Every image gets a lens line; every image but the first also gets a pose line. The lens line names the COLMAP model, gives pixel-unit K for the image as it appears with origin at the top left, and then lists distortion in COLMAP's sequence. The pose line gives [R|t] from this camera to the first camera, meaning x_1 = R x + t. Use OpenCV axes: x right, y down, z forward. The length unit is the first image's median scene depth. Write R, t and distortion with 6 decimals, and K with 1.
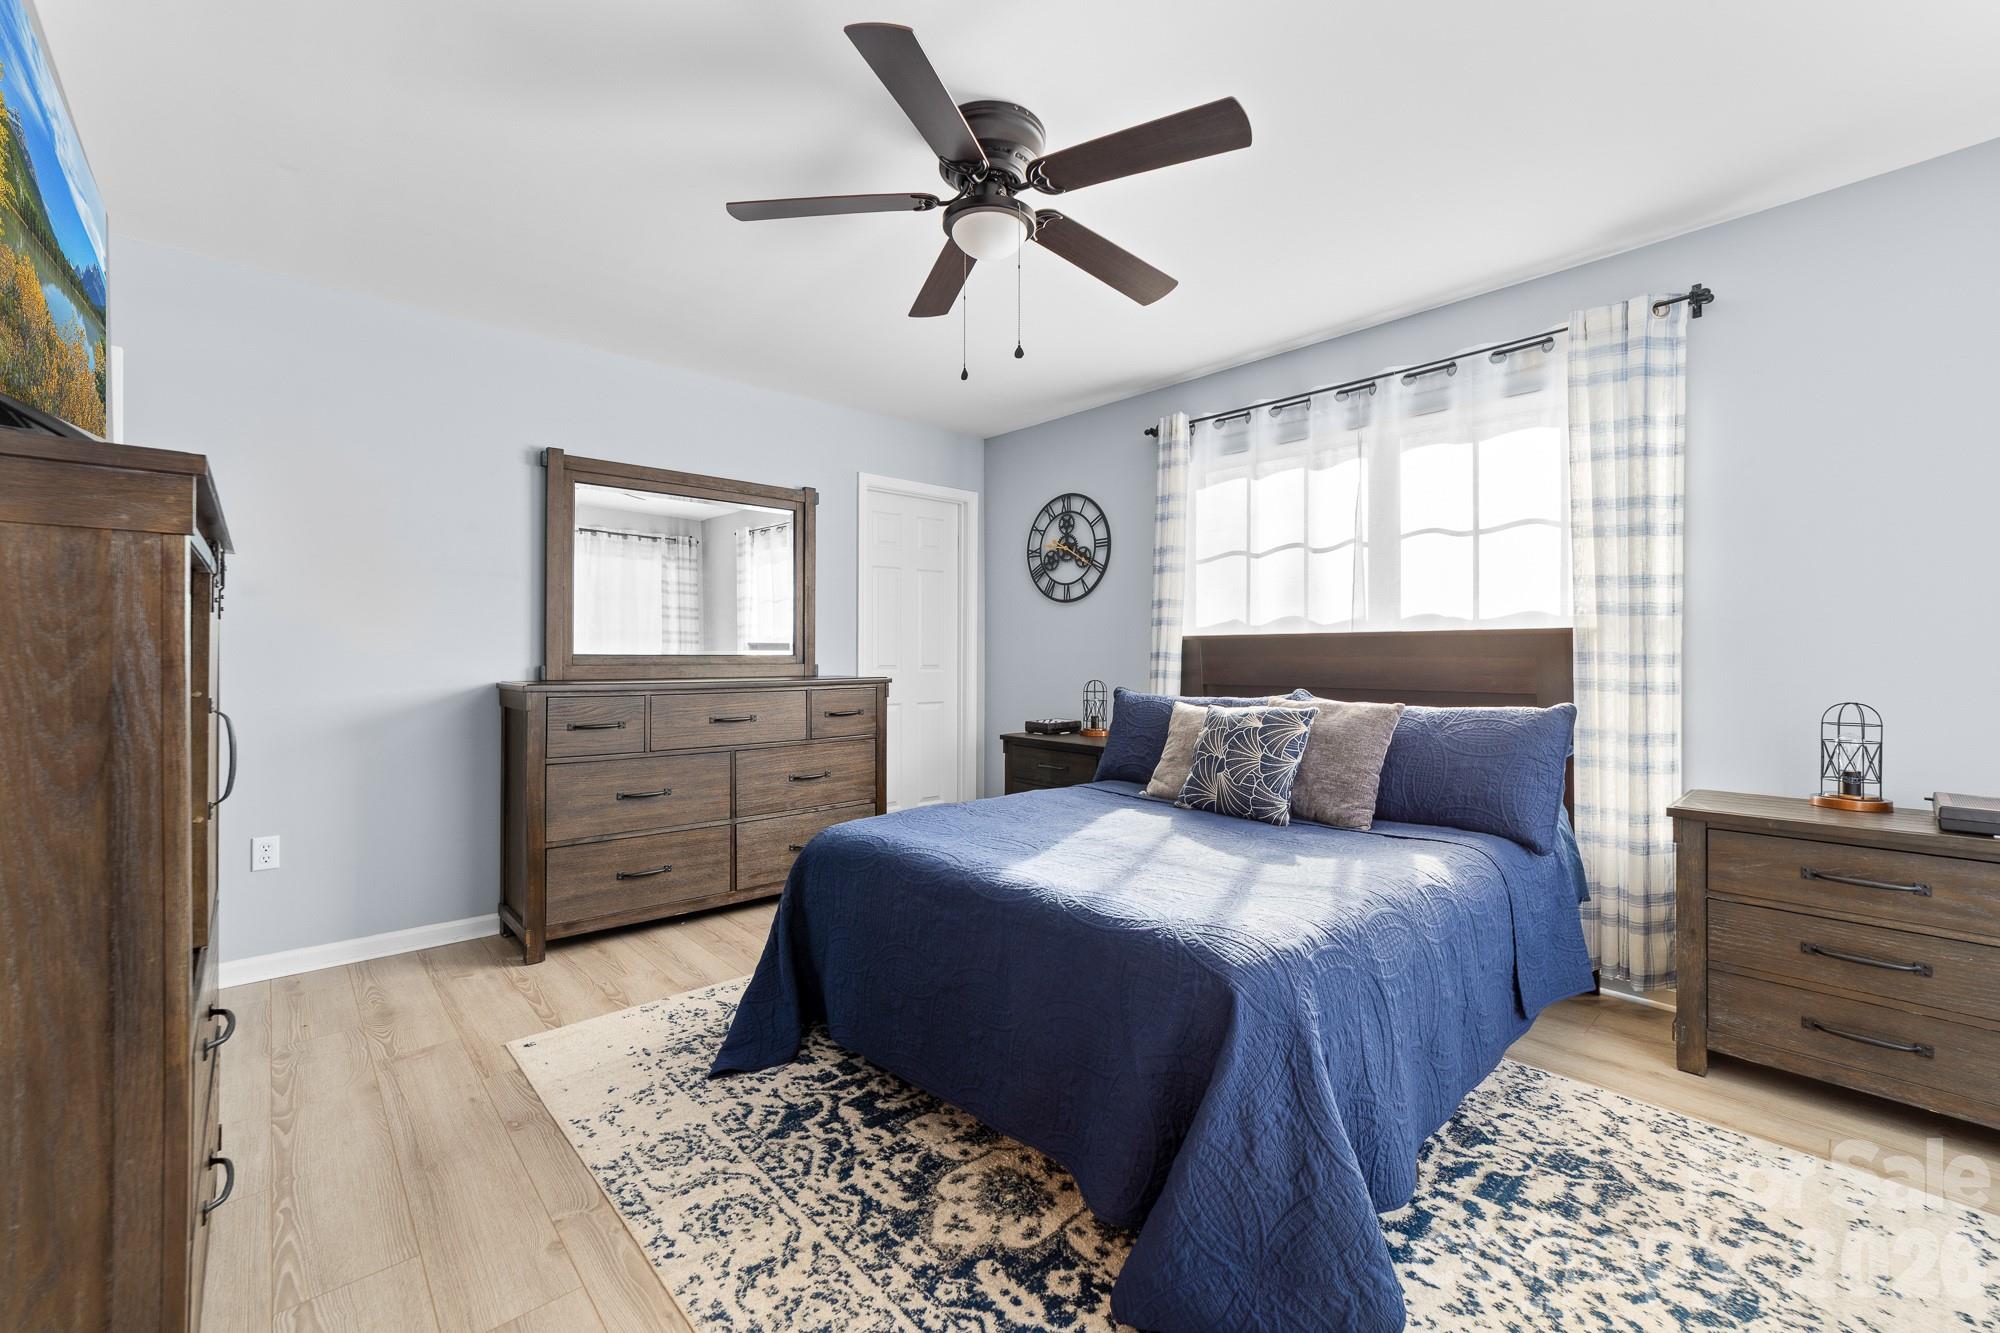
lens RADIAL K [[801.5, 0, 1006.5], [0, 801.5, 644.4], [0, 0, 1]] dist [-0.012165, 0.000077]
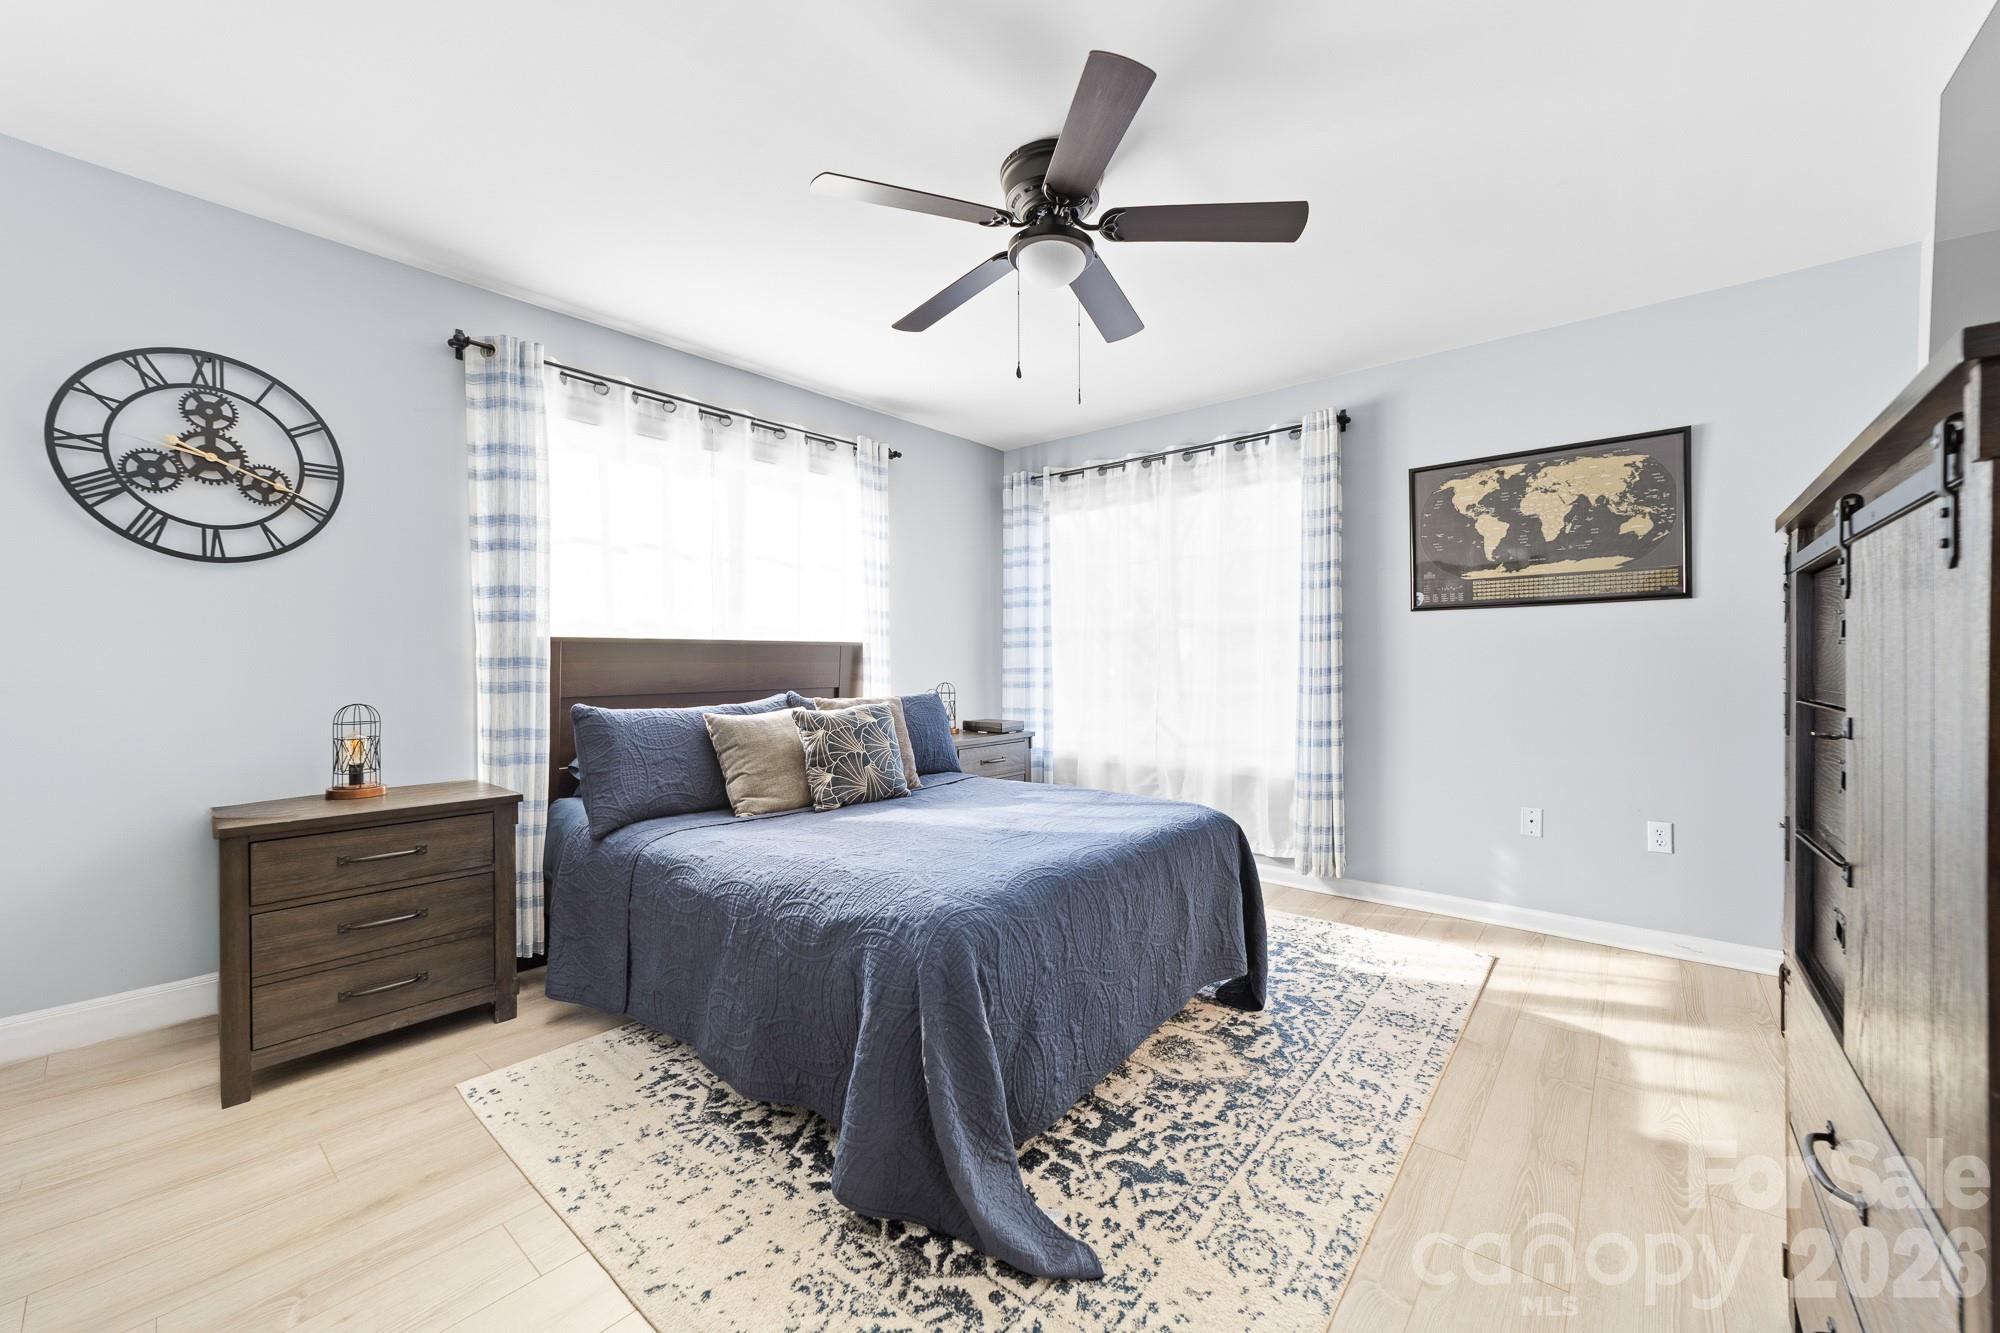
lens RADIAL K [[782.9, 0, 992.8], [0, 782.9, 659.1], [0, 0, 1]] dist [-0.010524, 0.000278]
pose [[-0.123825, 0.002977, 0.992300, -1.133615], [-0.007182, 0.999967, -0.003897, 0.021413], [-0.992278, -0.007609, -0.123799, 1.306404]]
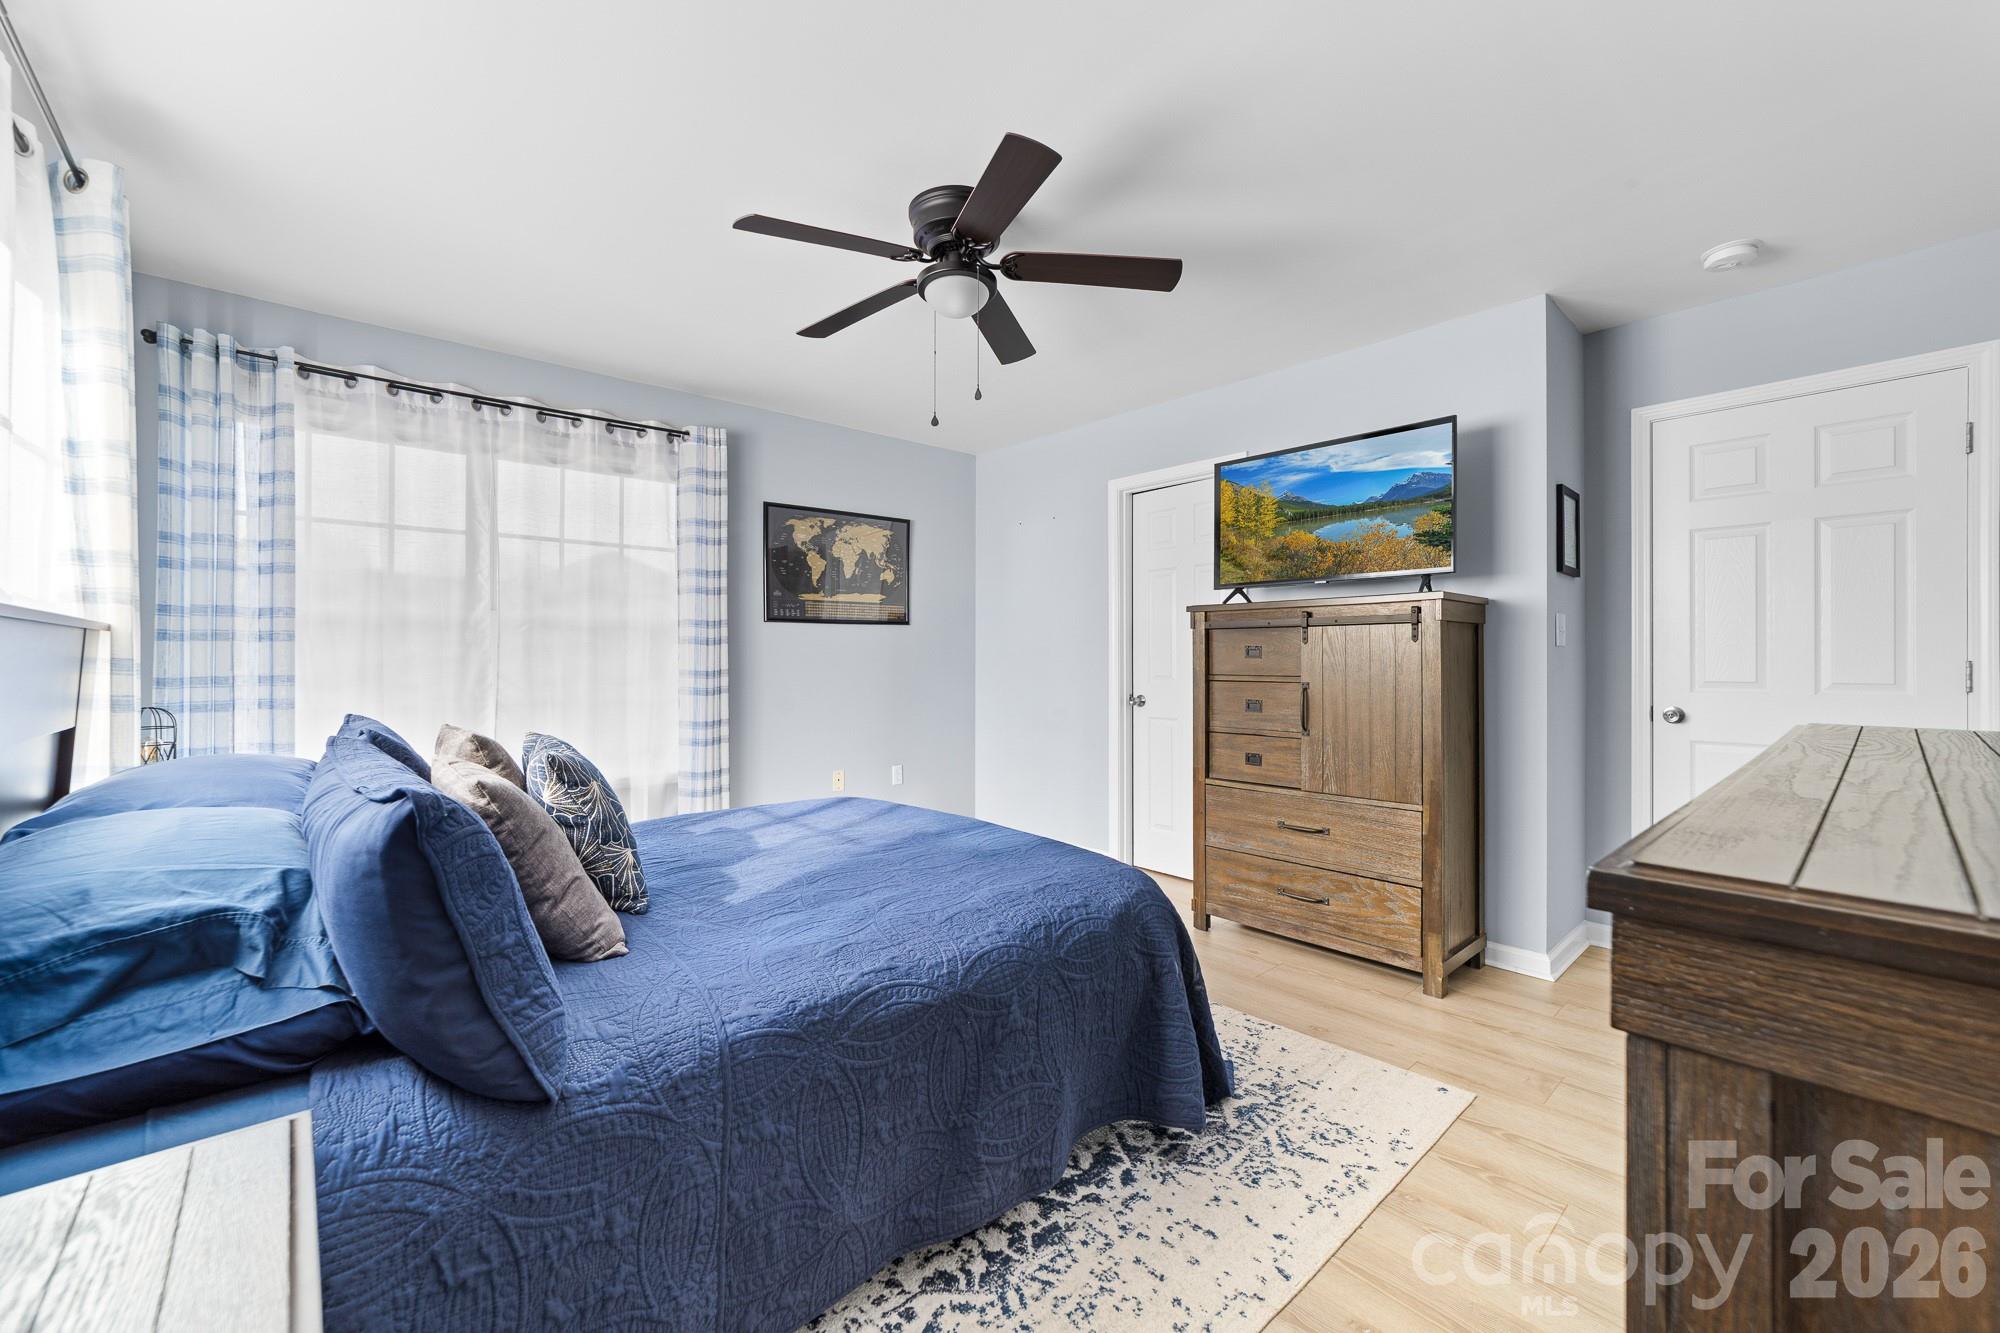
lens RADIAL K [[782.9, 0, 992.8], [0, 782.9, 659.1], [0, 0, 1]] dist [-0.010524, 0.000278]
pose [[-0.999689, -0.002566, 0.024822, -0.114954], [-0.002716, 0.999978, -0.006024, 0.011819], [-0.024806, -0.006090, -0.999674, 2.289330]]
